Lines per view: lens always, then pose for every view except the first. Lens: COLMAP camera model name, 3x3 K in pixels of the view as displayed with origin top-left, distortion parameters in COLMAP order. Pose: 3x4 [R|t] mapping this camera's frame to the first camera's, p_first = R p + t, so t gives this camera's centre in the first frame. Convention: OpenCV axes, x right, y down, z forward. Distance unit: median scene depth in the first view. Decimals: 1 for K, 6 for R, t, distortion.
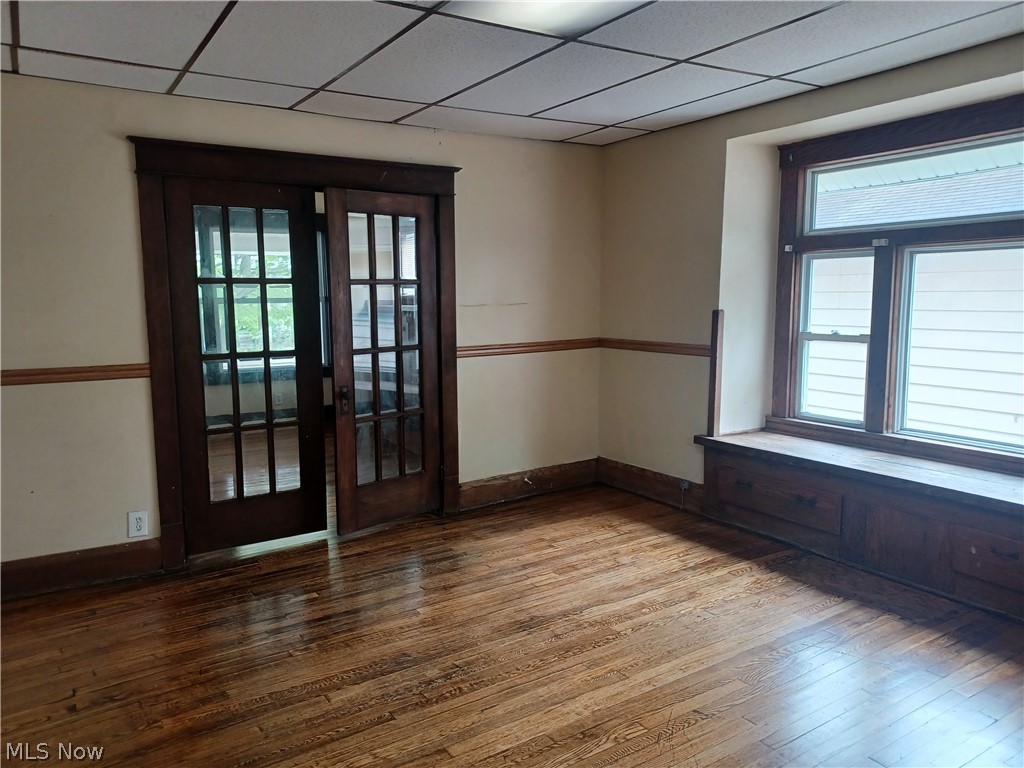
lens RADIAL K [[741.6, 0, 513.1], [0, 741.6, 388.1], [0, 0, 1]] dist [0.044239, -0.009146]
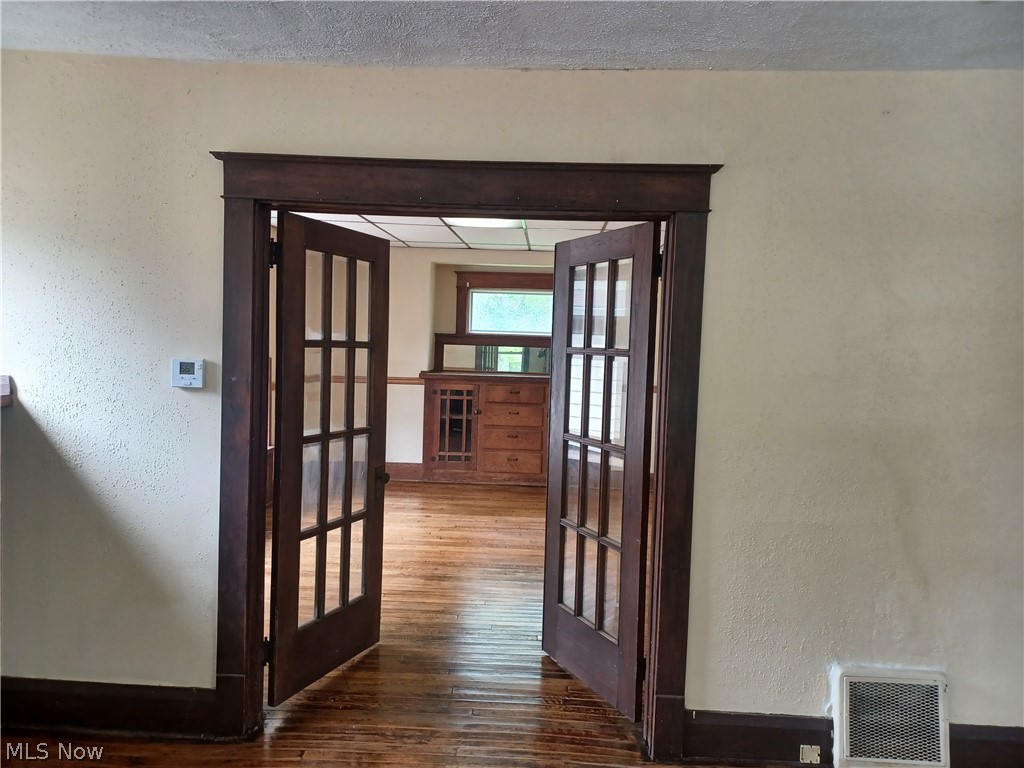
lens RADIAL K [[754.4, 0, 512.0], [0, 754.4, 384.0], [0, 0, 1]] dist [0.031657, -0.001322]
pose [[-0.817522, -0.057866, 0.572983, -0.794953], [0.047436, 0.984792, 0.167136, -0.259729], [-0.573941, 0.163817, -0.802344, 1.738463]]
